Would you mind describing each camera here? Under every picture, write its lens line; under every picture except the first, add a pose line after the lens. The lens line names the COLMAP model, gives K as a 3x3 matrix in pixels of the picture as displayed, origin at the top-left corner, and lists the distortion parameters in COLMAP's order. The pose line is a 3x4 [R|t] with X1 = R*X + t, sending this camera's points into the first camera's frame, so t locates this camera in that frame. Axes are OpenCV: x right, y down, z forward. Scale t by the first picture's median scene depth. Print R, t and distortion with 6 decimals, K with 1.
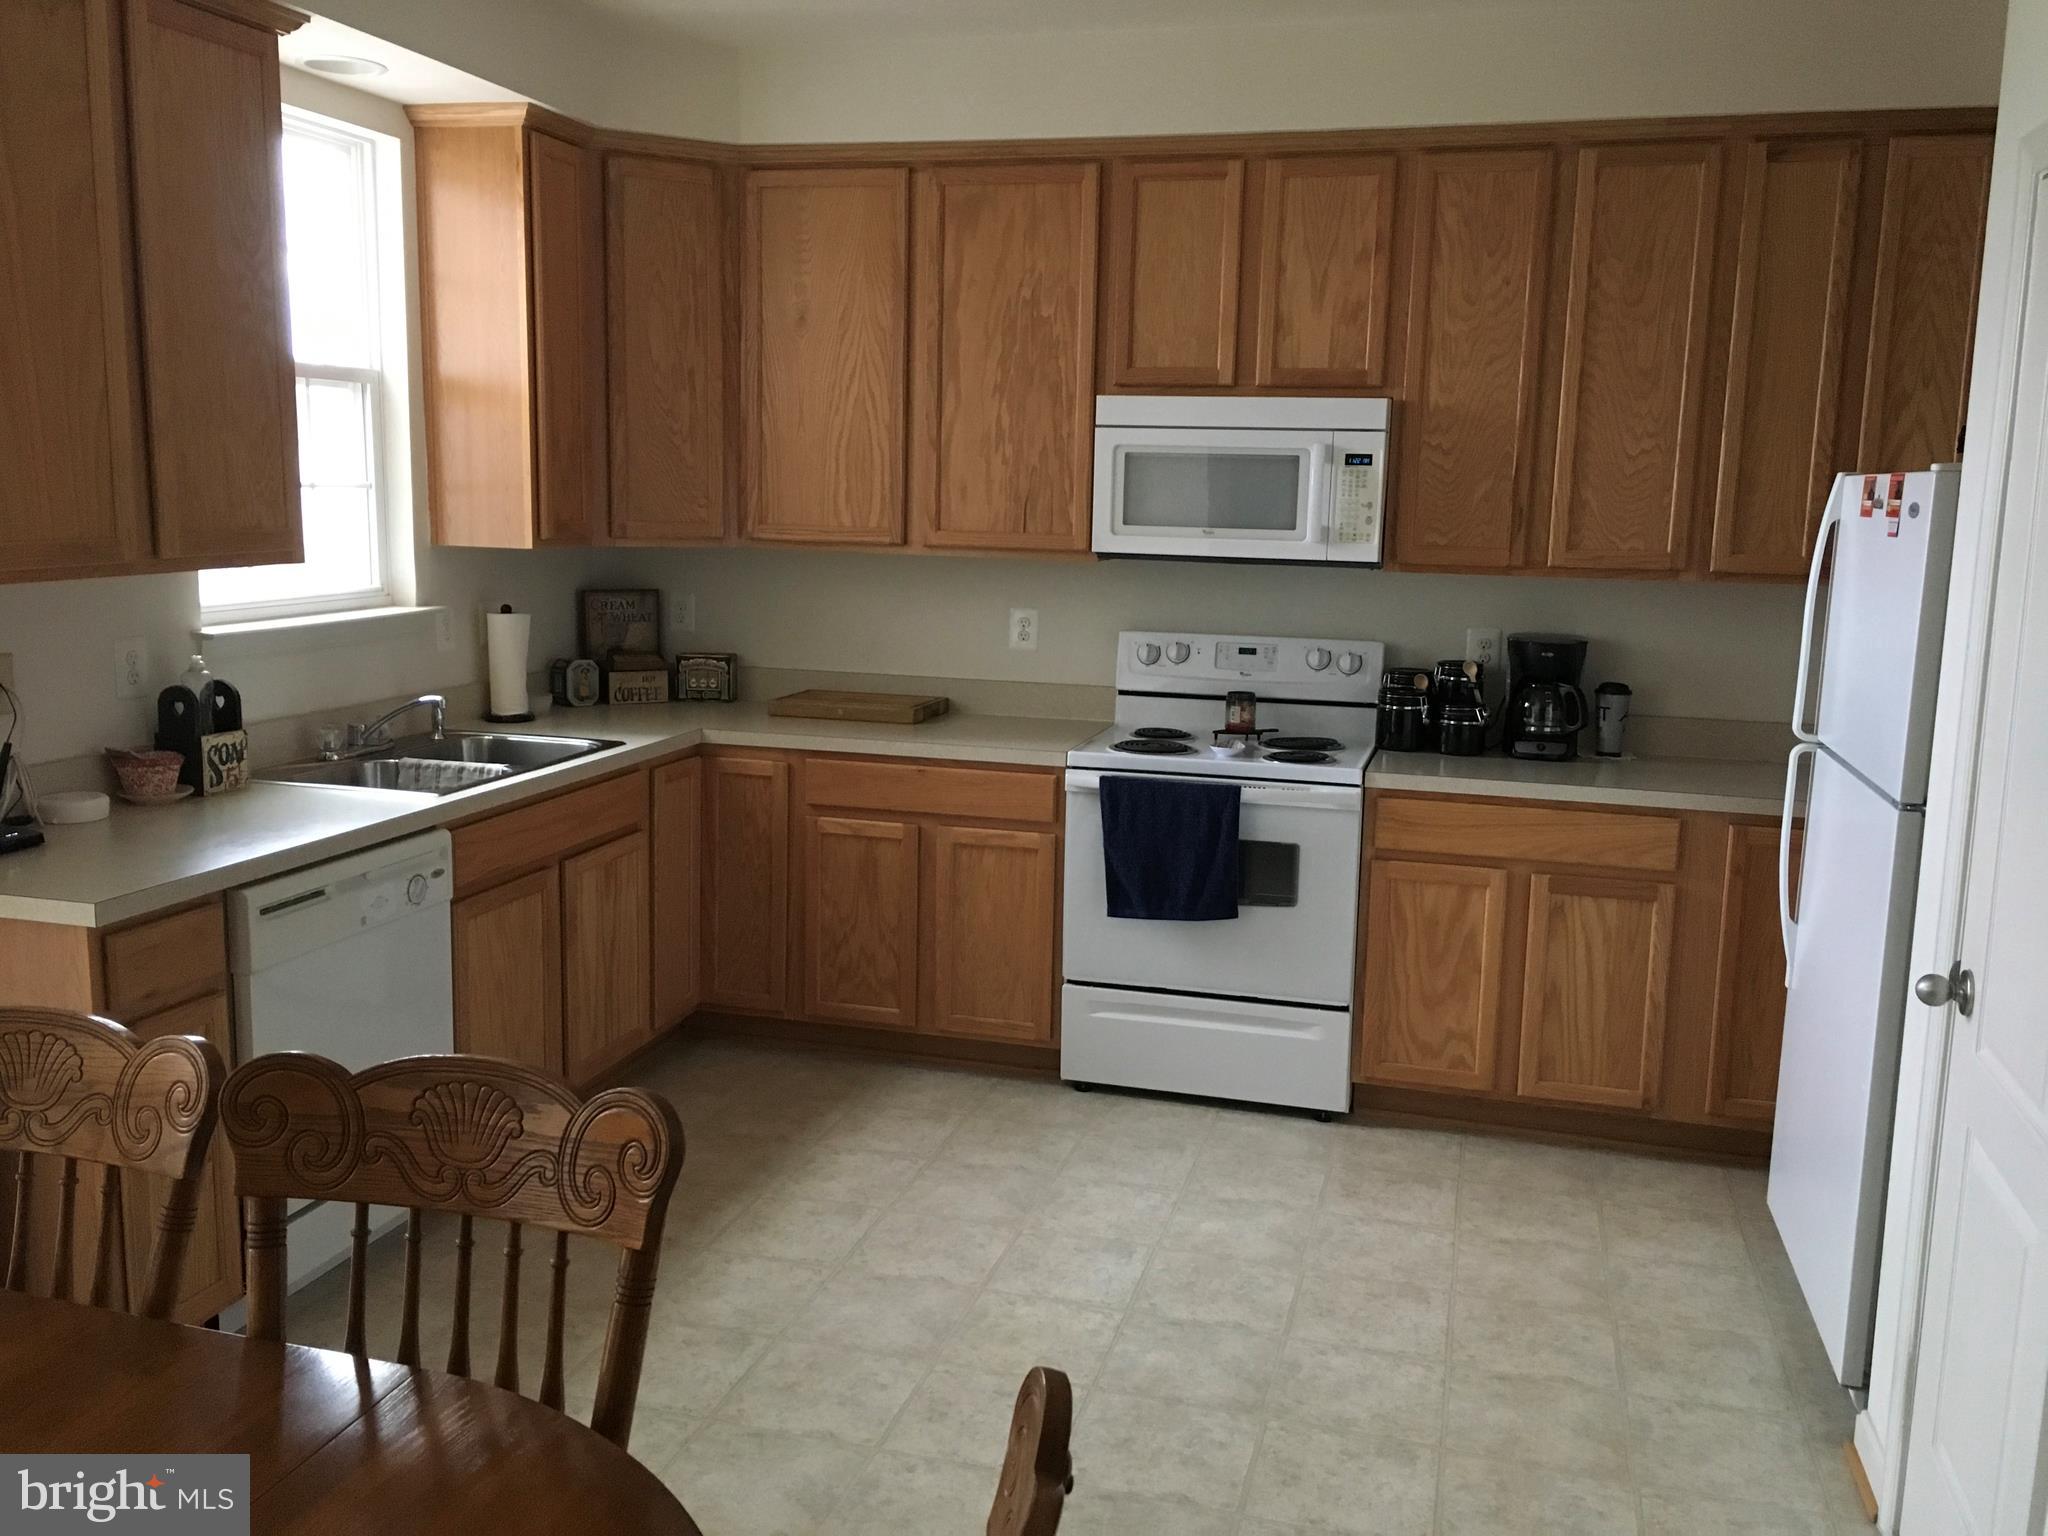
lens RADIAL K [[1766.9, 0, 1024.0], [0, 1766.9, 768.0], [0, 0, 1]] dist [0.049515, -0.072495]
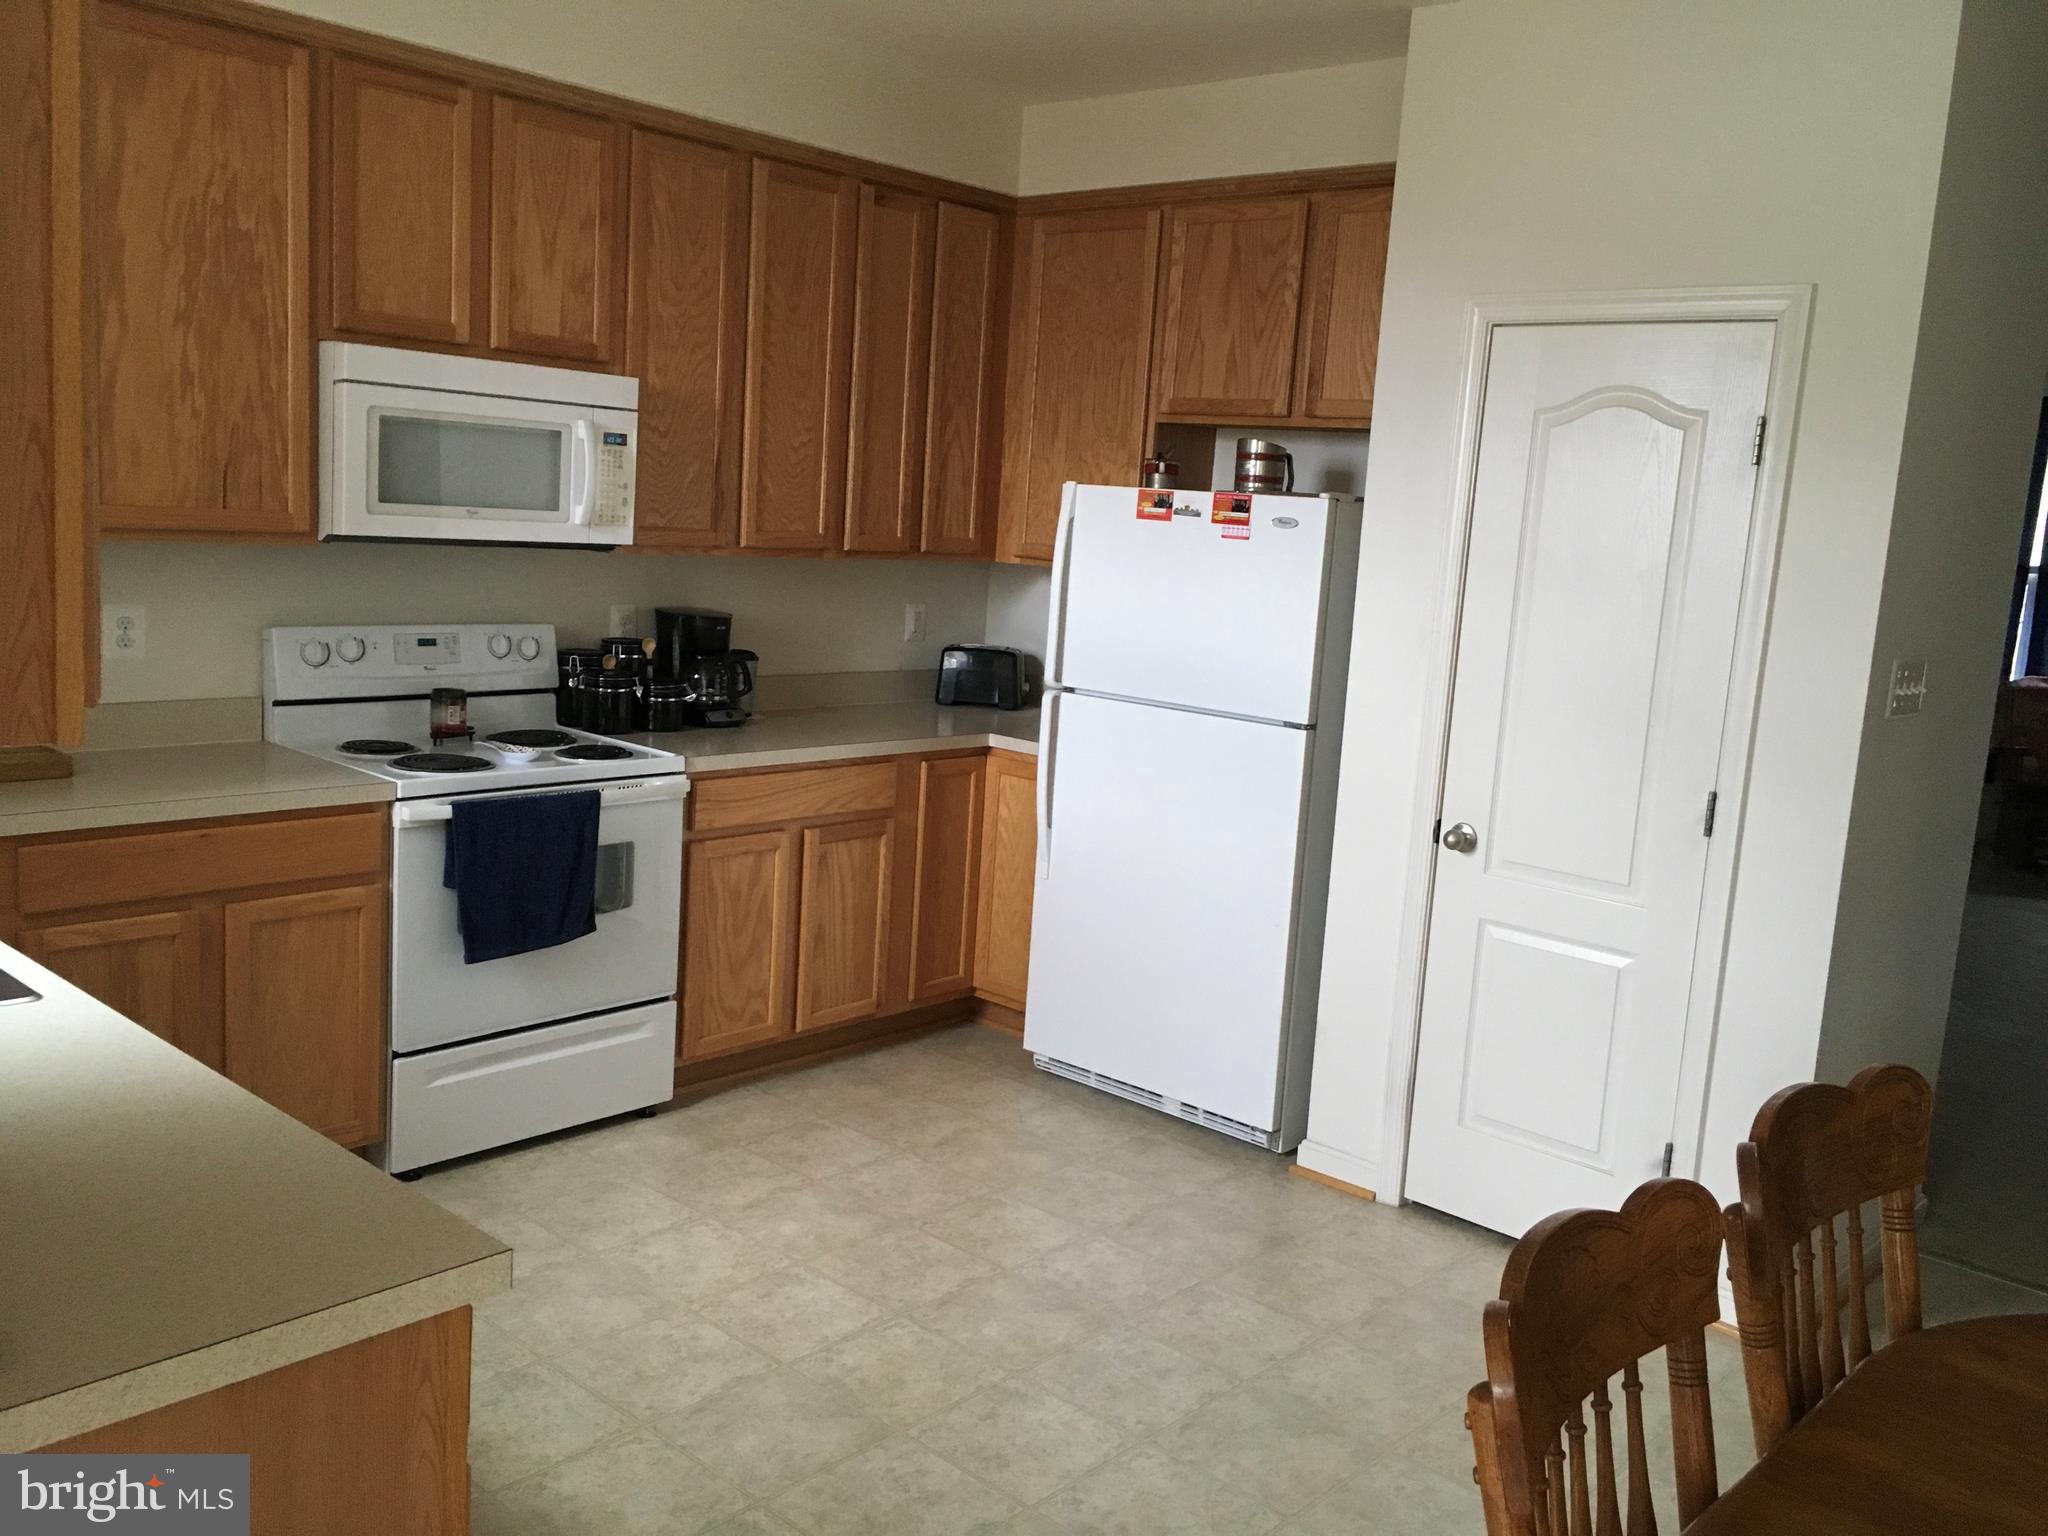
lens RADIAL K [[1766.9, 0, 1024.0], [0, 1766.9, 768.0], [0, 0, 1]] dist [0.049515, -0.072495]
pose [[0.422368, -0.134639, 0.896369, -0.603825], [0.085250, 0.990424, 0.108597, -0.081922], [-0.902407, 0.030547, 0.429801, 0.385928]]
